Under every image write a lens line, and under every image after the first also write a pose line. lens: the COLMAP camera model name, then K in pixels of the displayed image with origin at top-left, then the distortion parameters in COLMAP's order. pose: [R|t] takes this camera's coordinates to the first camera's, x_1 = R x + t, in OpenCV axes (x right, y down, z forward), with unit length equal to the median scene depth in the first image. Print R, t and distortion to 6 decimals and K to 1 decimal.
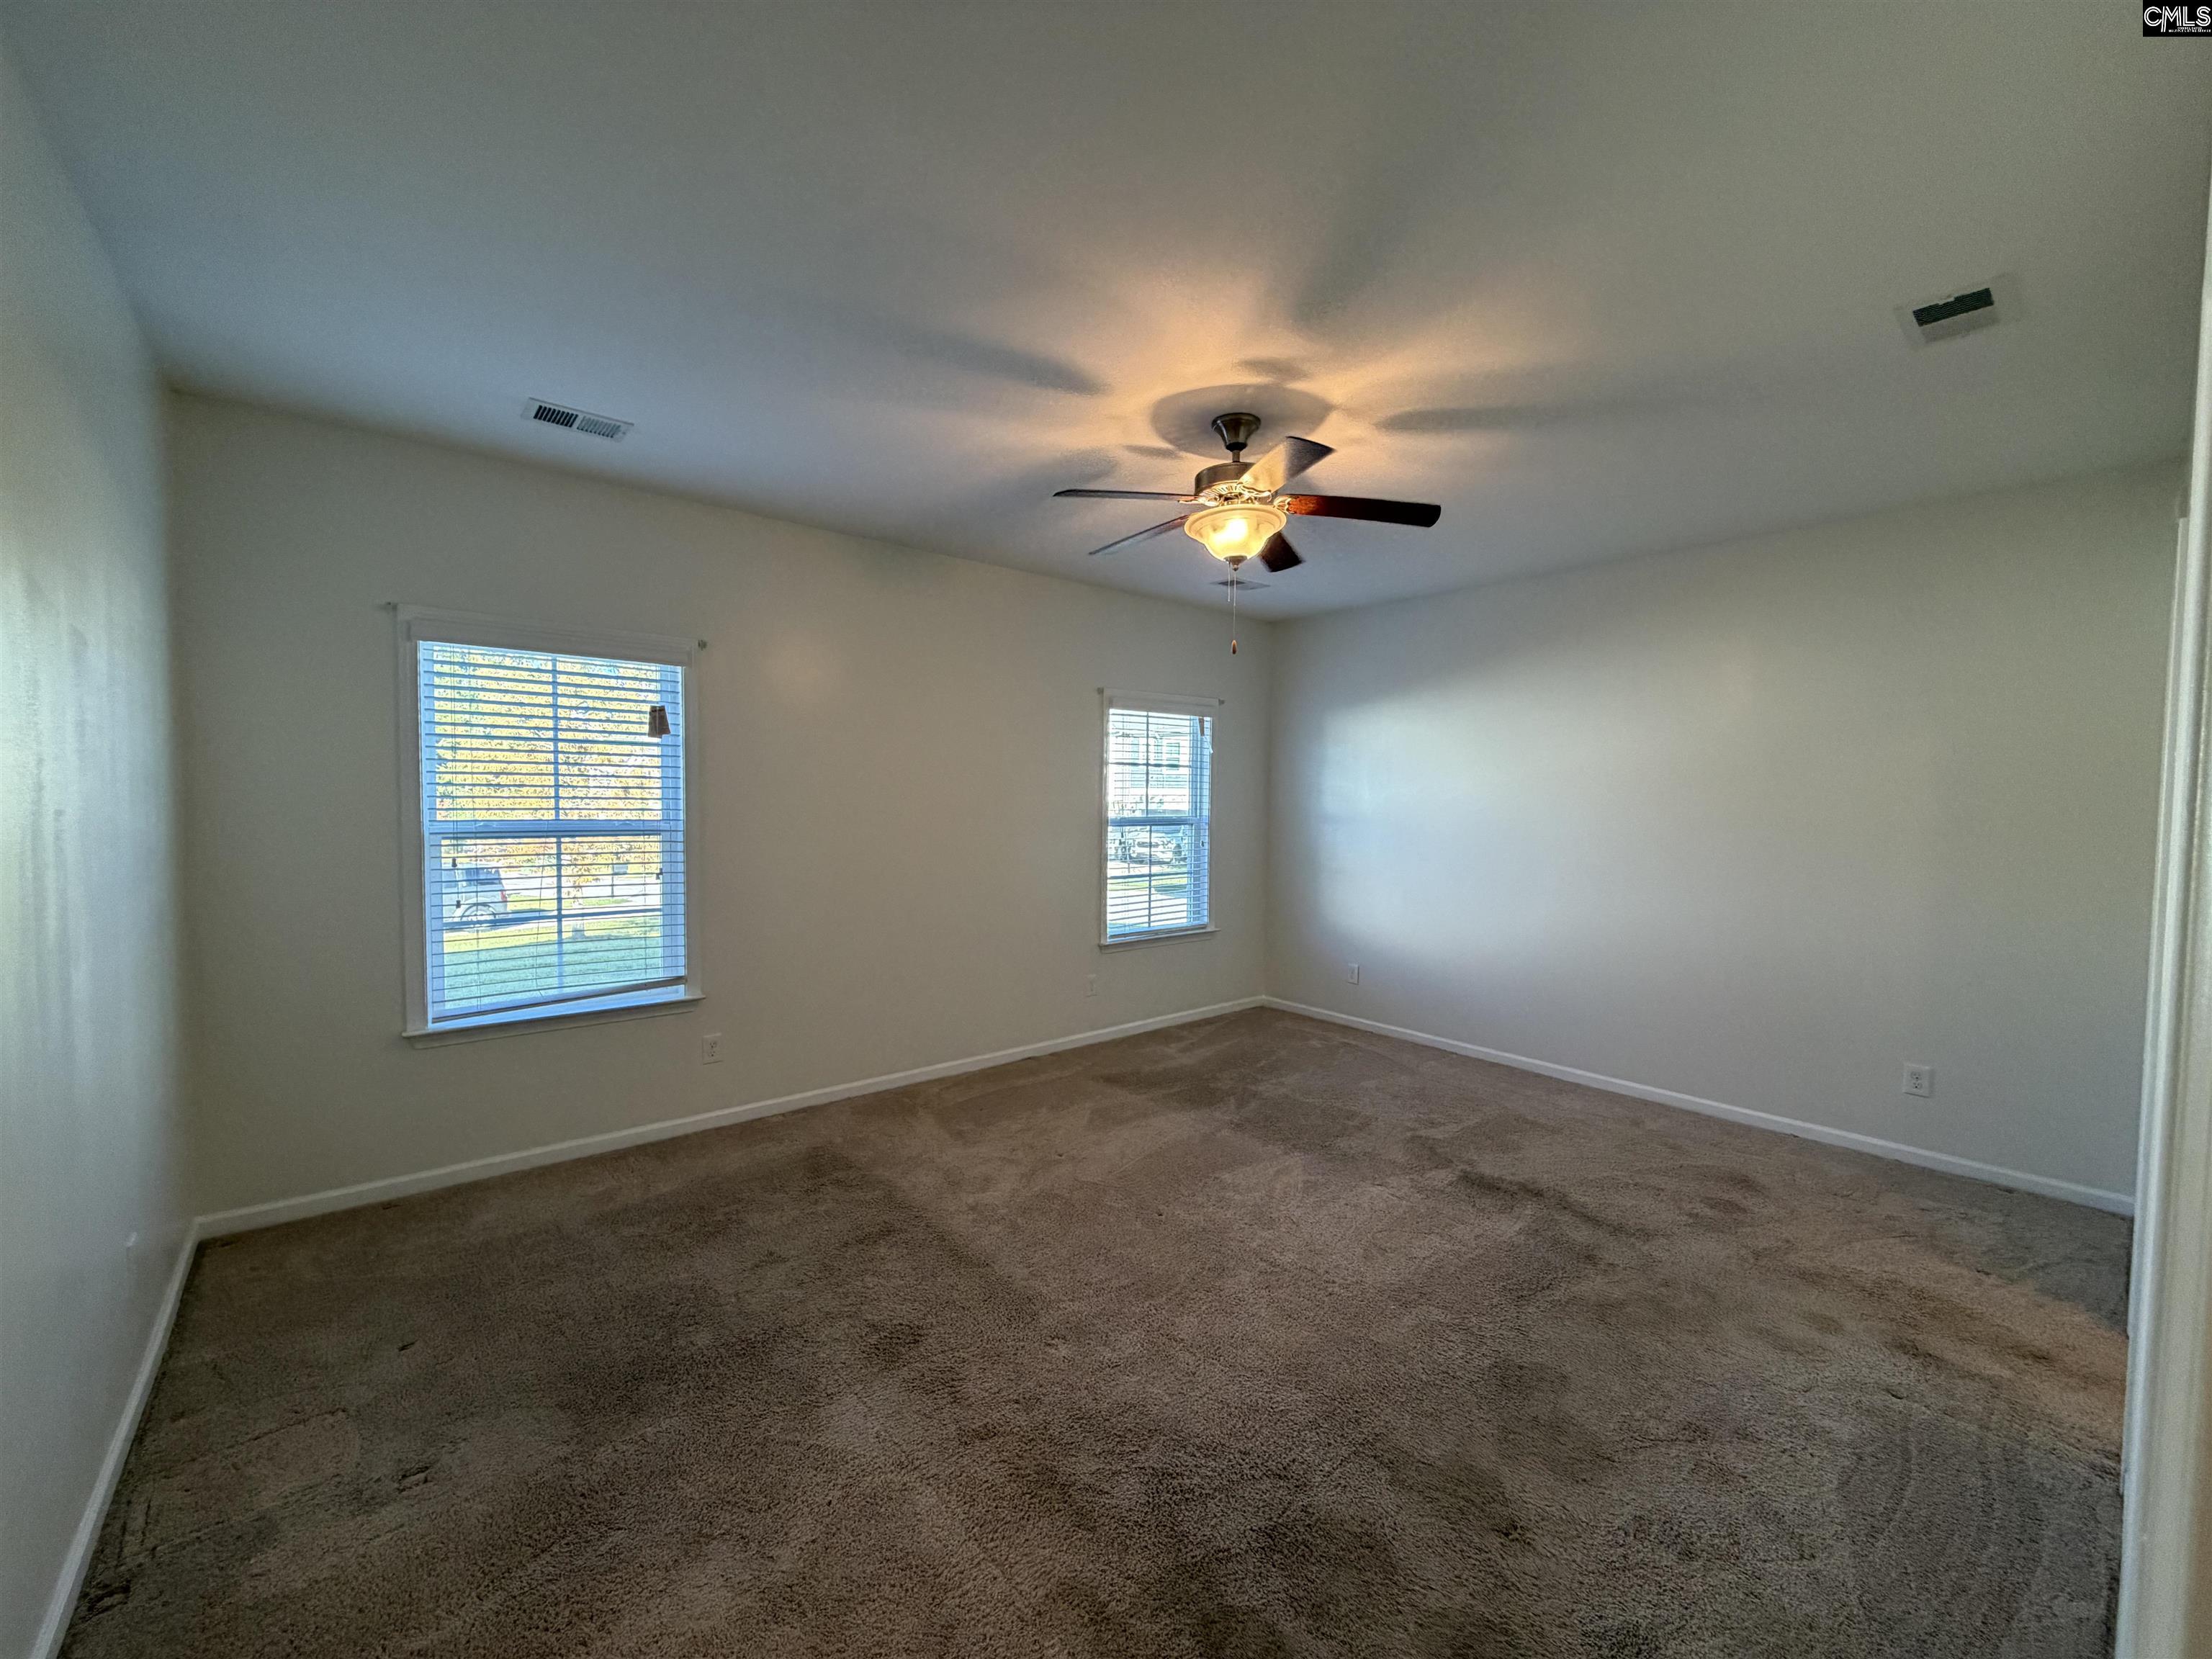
lens RADIAL K [[885.0, 0, 1100.3], [0, 885.0, 829.3], [0, 0, 1]] dist [-0.003981, 0.002397]
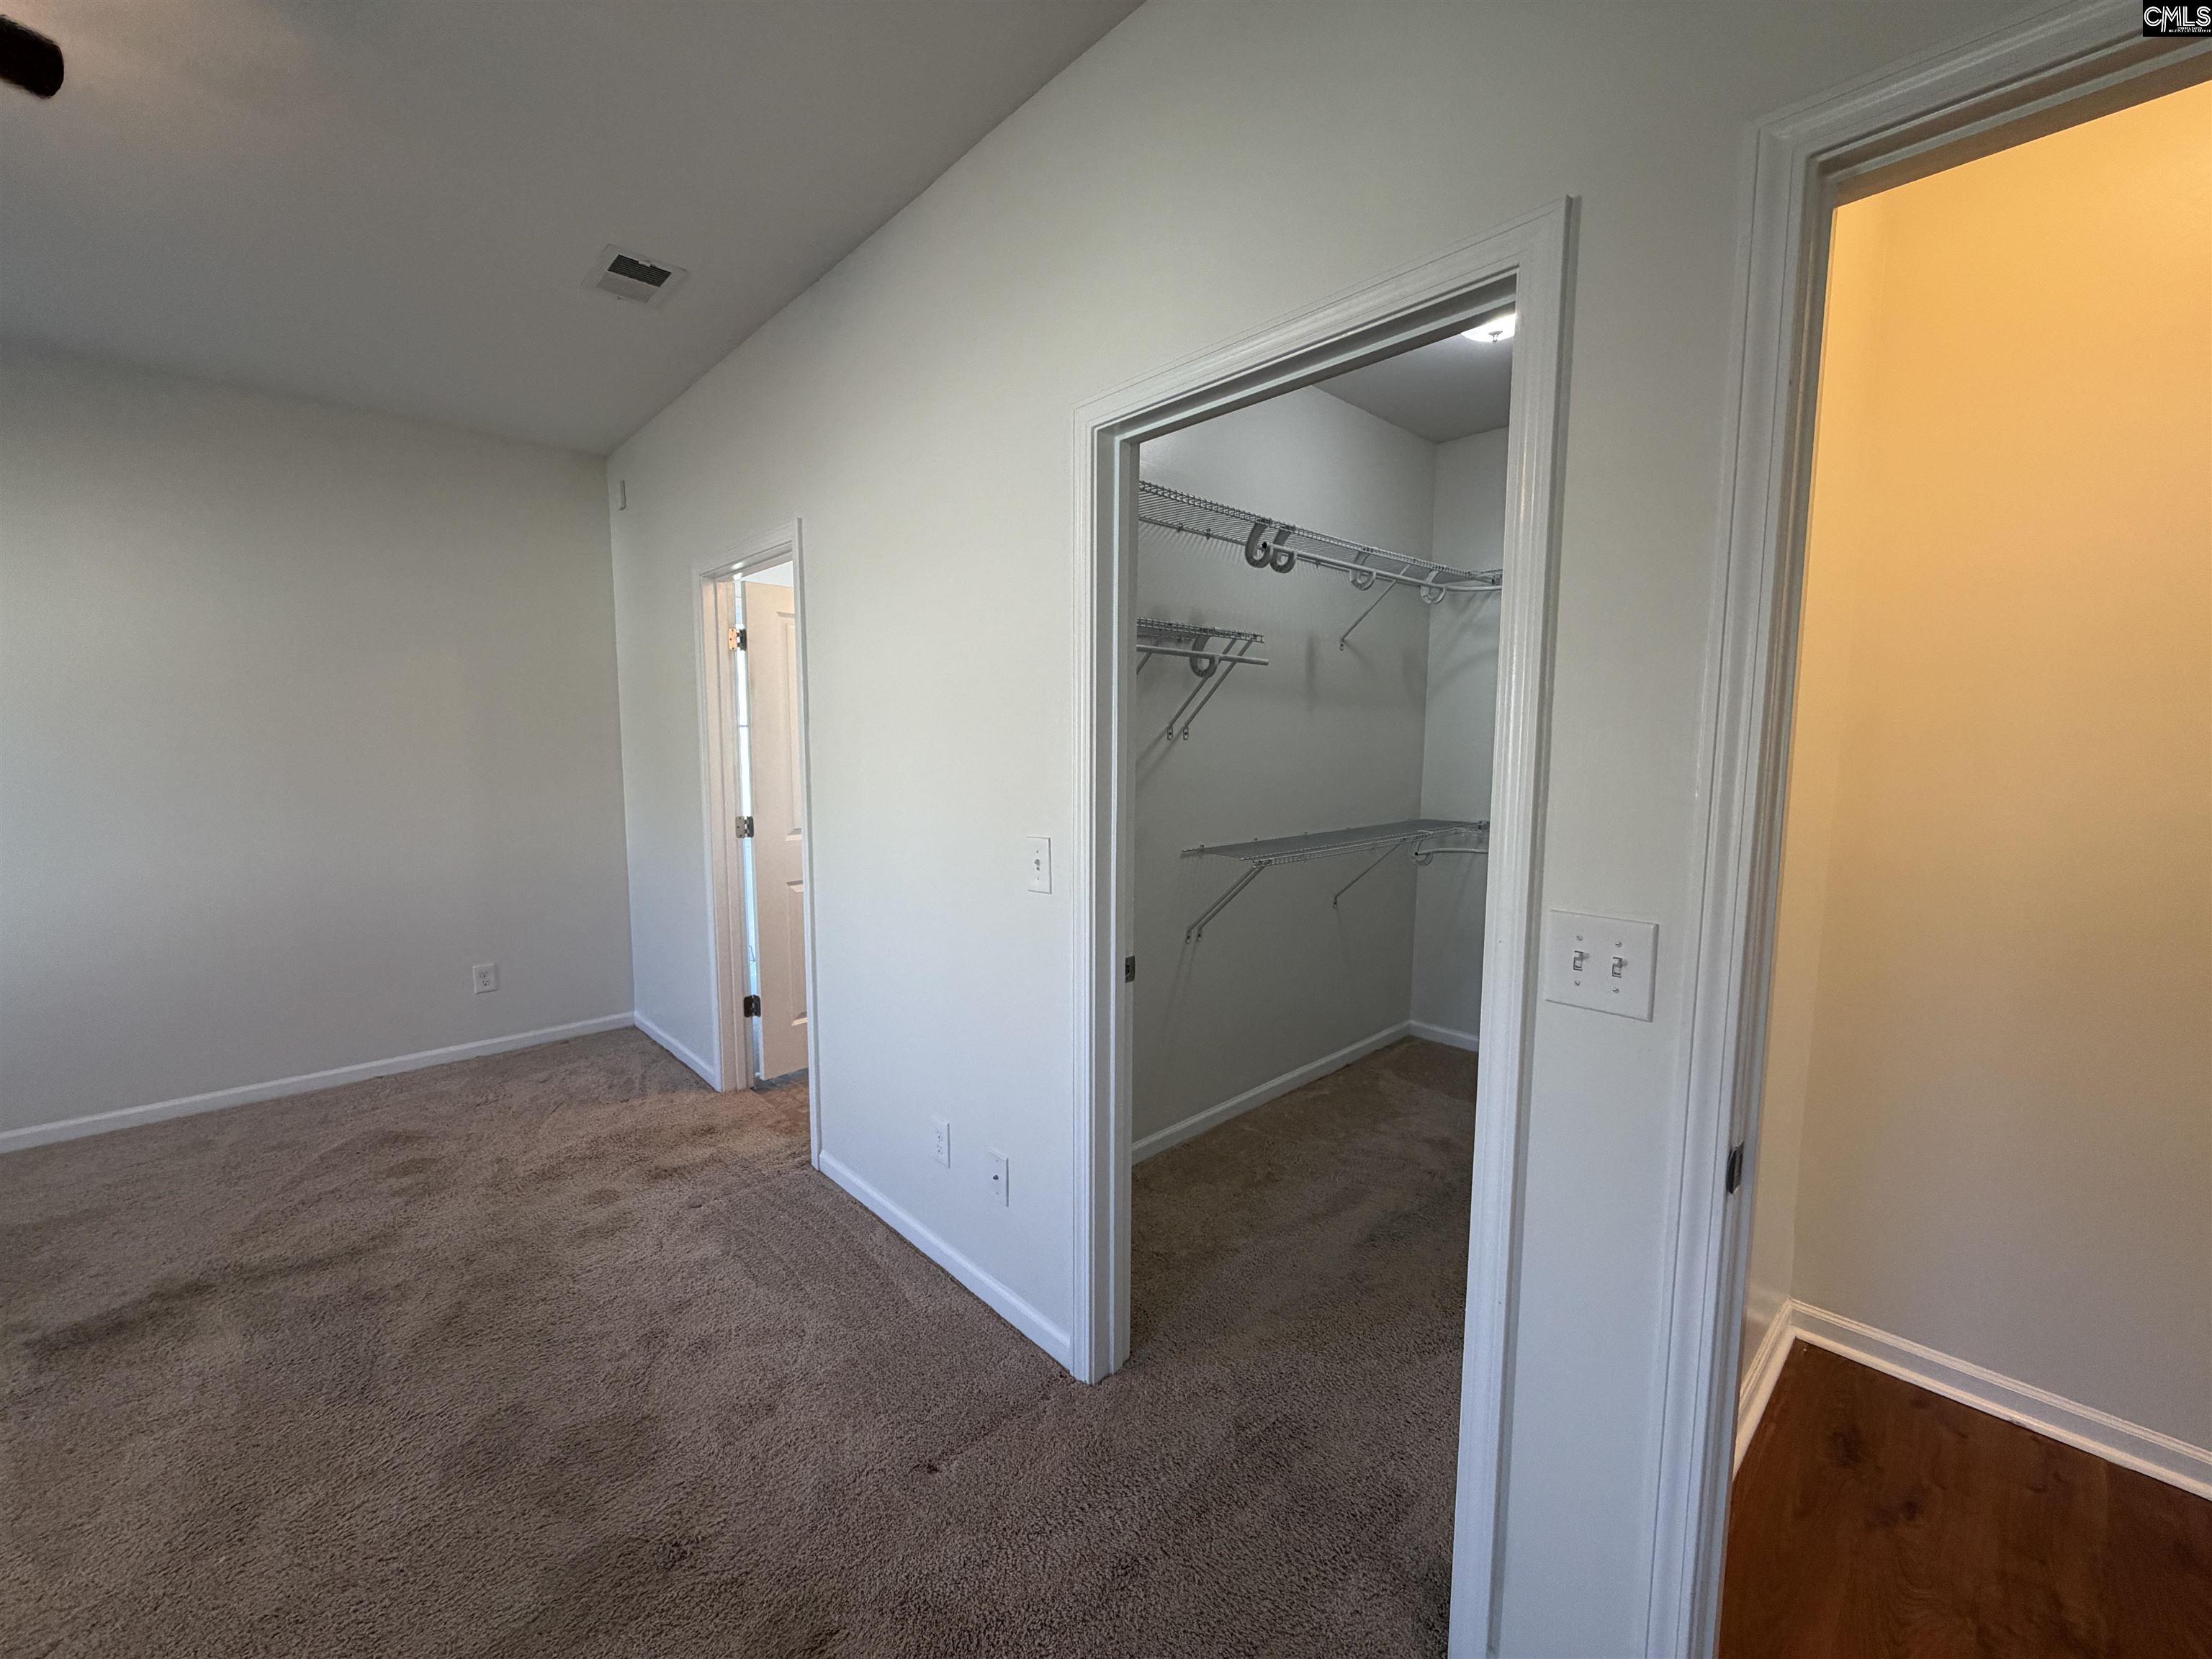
lens RADIAL K [[885.0, 0, 1100.7], [0, 885.0, 827.6], [0, 0, 1]] dist [-0.003981, 0.002397]
pose [[-0.055625, -0.112702, 0.992071, -0.210705], [0.034713, 0.992790, 0.114730, 0.006523], [-0.997848, 0.040819, -0.051311, 0.384866]]
